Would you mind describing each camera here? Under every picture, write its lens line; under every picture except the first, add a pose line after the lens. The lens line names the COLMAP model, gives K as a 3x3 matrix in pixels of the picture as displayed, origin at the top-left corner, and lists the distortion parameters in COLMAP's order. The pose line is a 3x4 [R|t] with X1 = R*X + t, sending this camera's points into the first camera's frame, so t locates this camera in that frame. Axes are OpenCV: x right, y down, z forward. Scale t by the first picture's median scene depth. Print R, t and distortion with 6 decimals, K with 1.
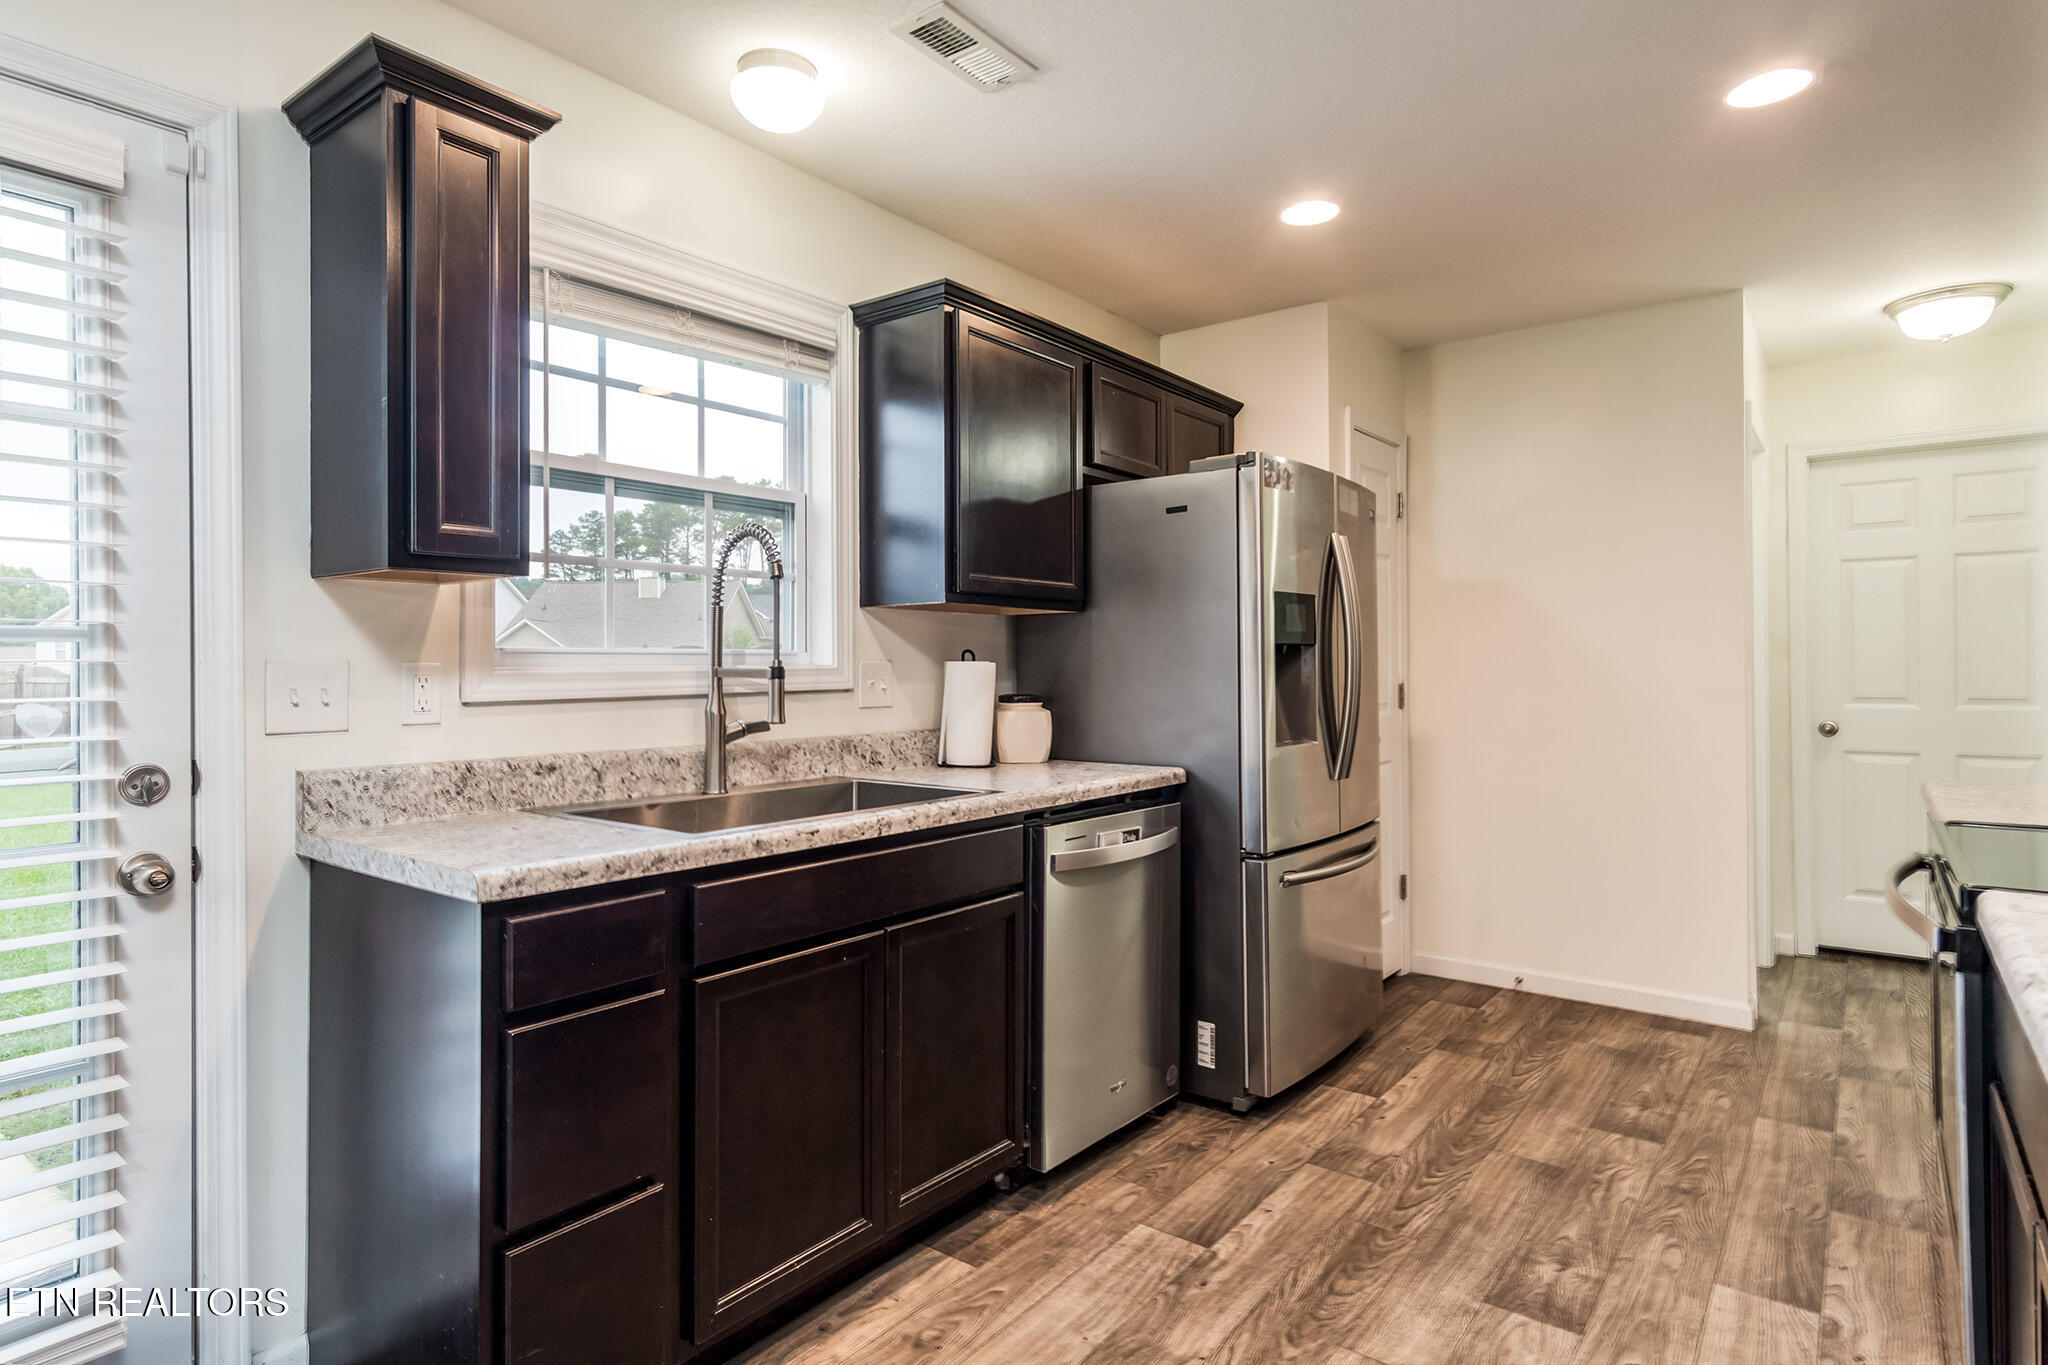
lens RADIAL K [[1100.2, 0, 1009.0], [0, 1100.2, 683.9], [0, 0, 1]] dist [0.019897, -0.002356]
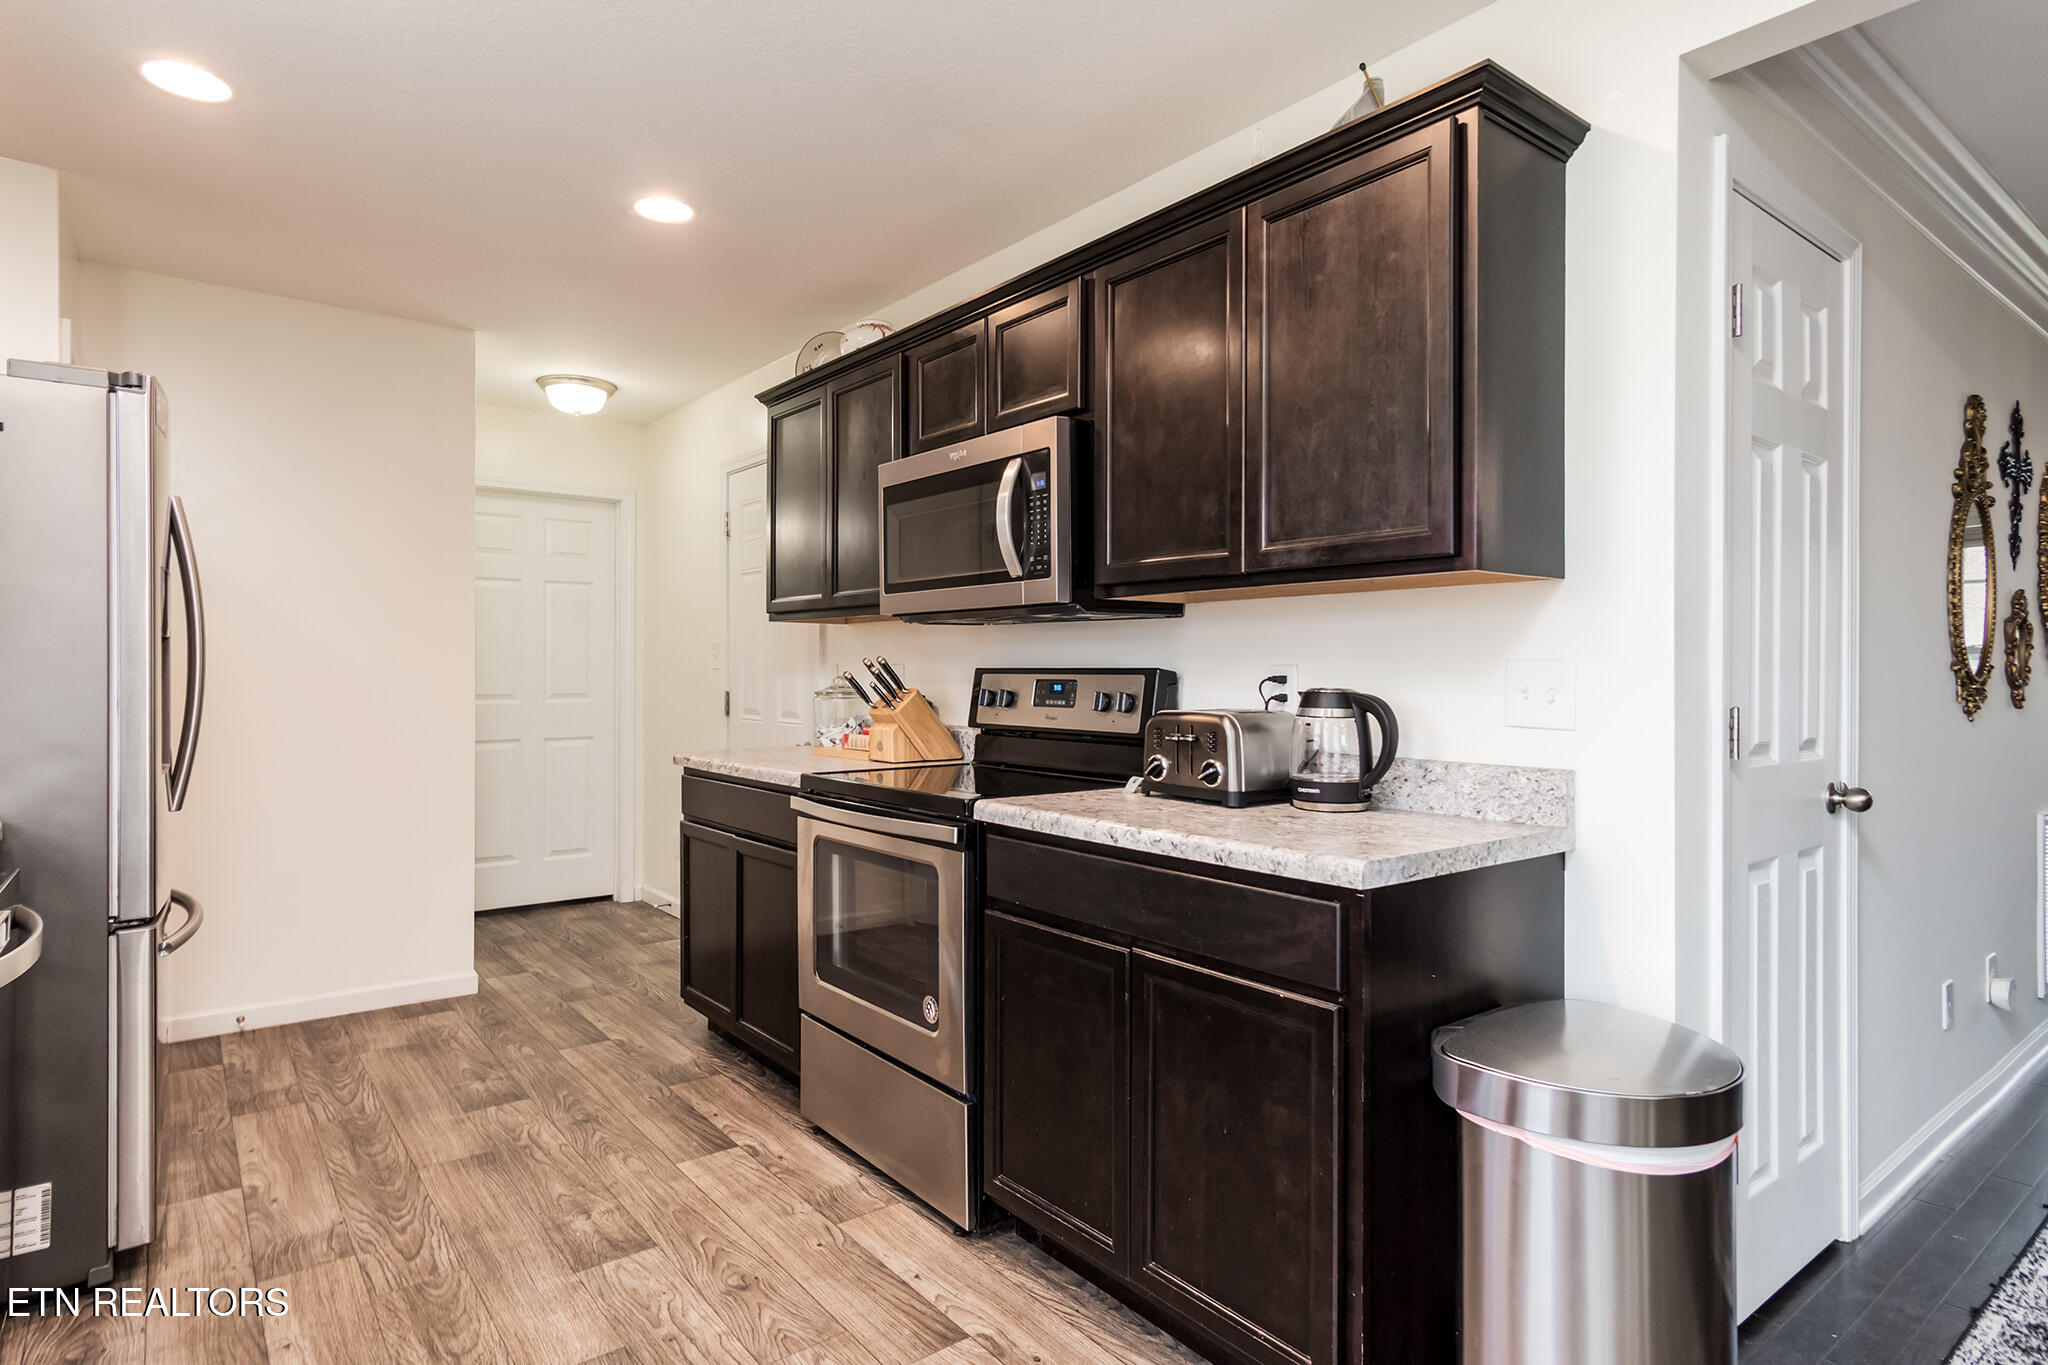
lens RADIAL K [[1100.2, 0, 1023.6], [0, 1100.2, 687.4], [0, 0, 1]] dist [0.019897, -0.002356]
pose [[0.245767, -0.012621, 0.969247, -0.348473], [0.011088, 0.999886, 0.010209, -0.002373], [-0.969266, 0.008238, 0.245879, 0.237498]]
